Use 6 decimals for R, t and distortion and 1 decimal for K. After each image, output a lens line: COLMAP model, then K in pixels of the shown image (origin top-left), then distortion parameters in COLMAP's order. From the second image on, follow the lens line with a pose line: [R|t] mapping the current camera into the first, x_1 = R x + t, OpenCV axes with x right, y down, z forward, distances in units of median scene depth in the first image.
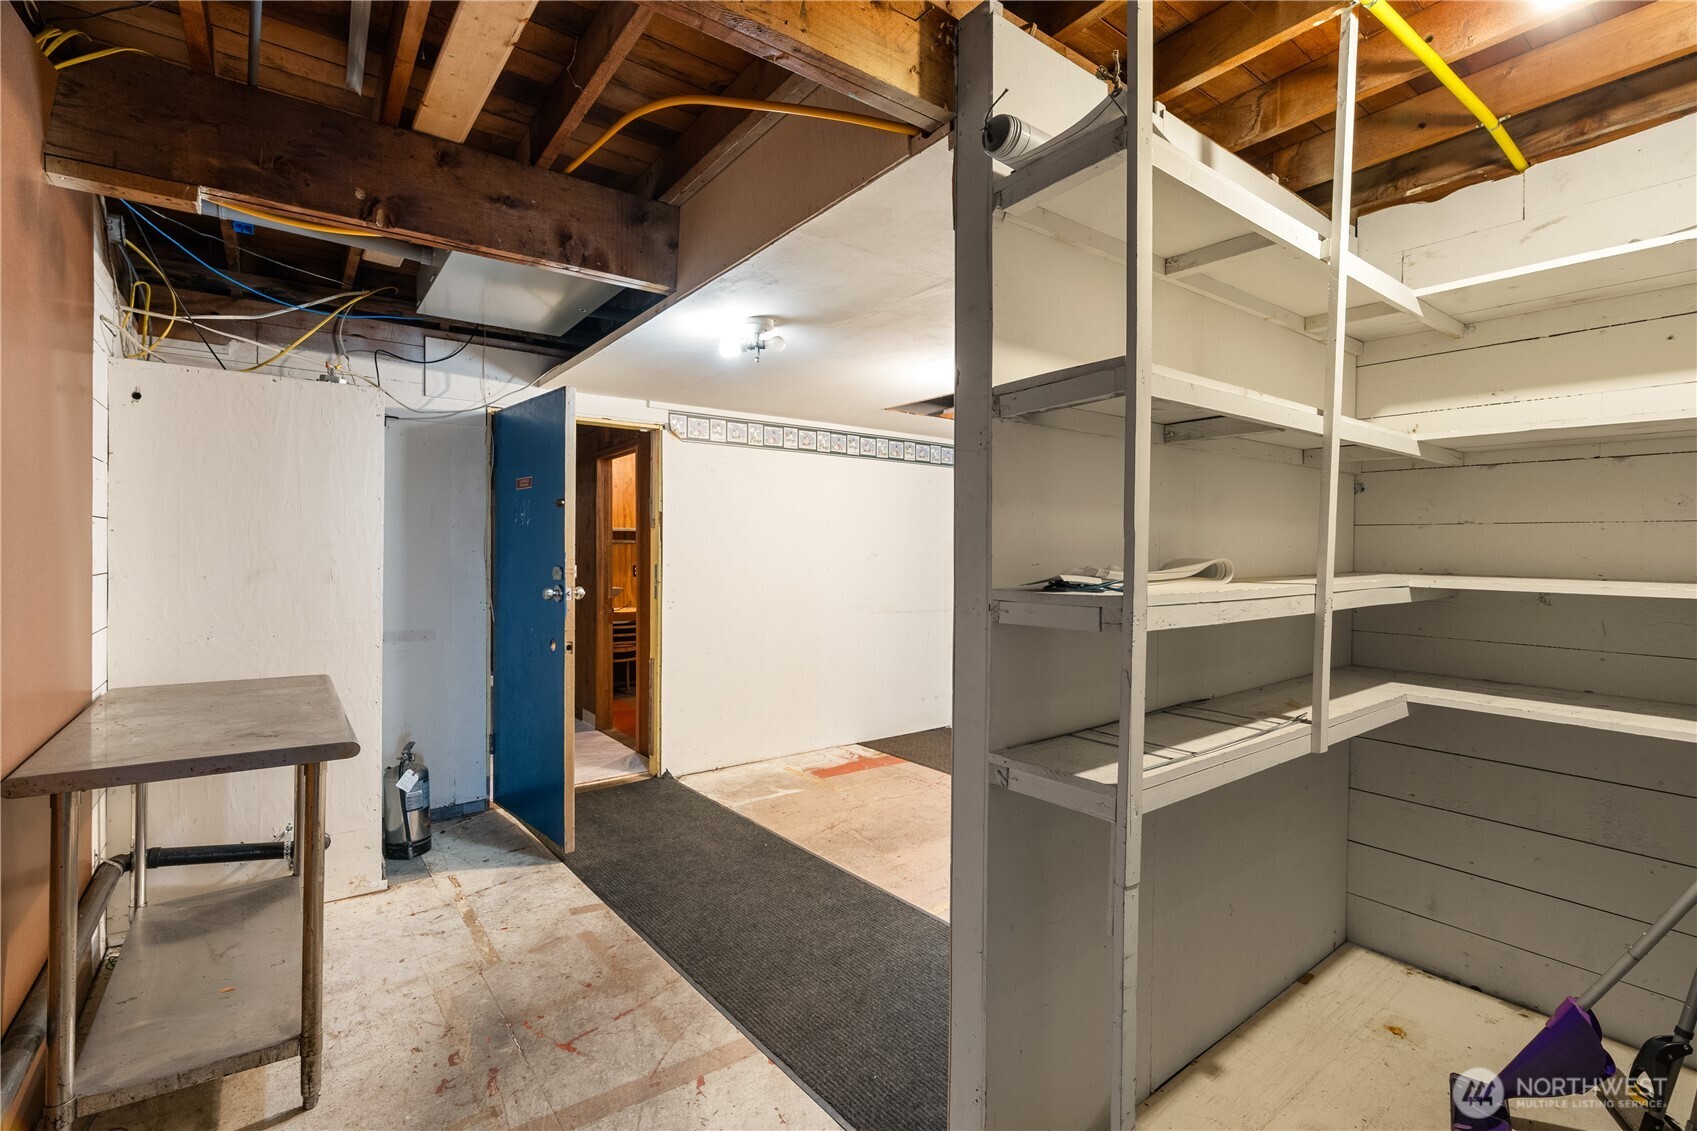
lens RADIAL K [[769.2, 0, 851.0], [0, 769.2, 559.0], [0, 0, 1]] dist [-0.013486, 0.003868]
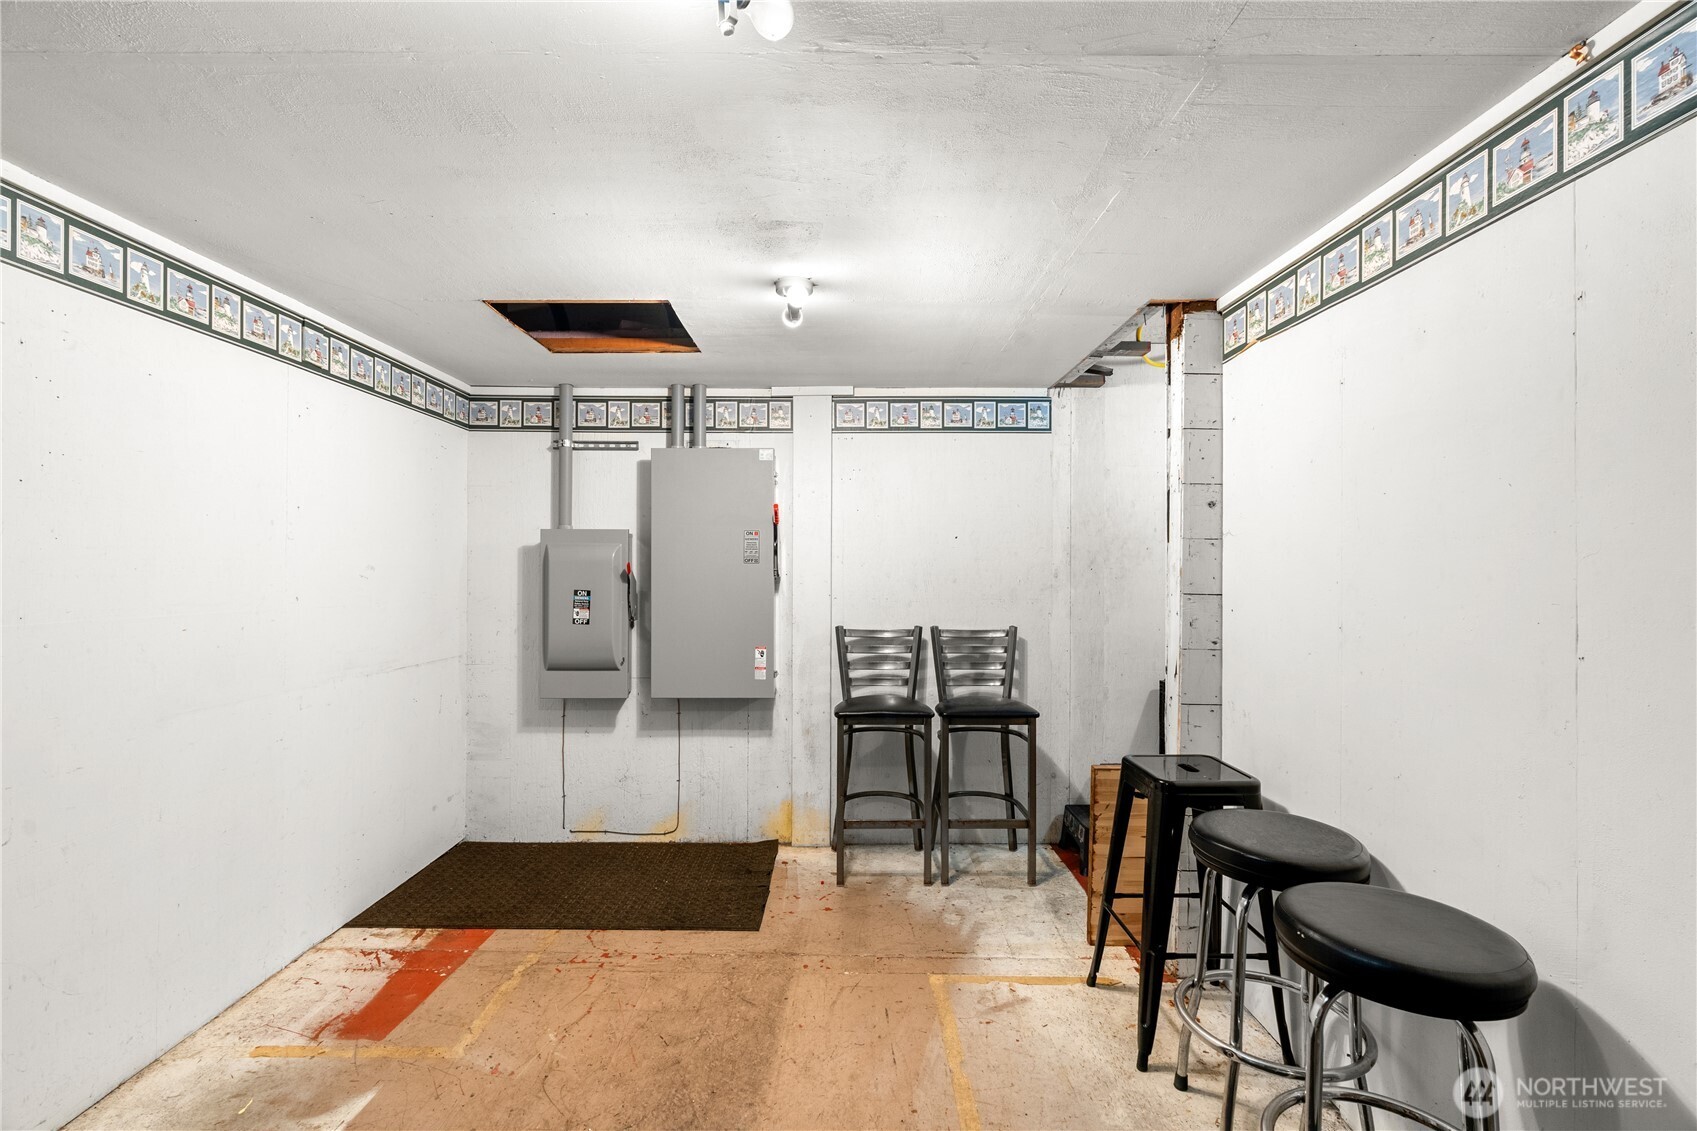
lens RADIAL K [[769.2, 0, 845.2], [0, 769.2, 567.1], [0, 0, 1]] dist [-0.013486, 0.003868]
pose [[0.604506, -0.002794, 0.796596, -0.225592], [0.005194, 0.999986, -0.000435, -0.005221], [-0.796584, 0.004401, 0.604512, 0.456828]]
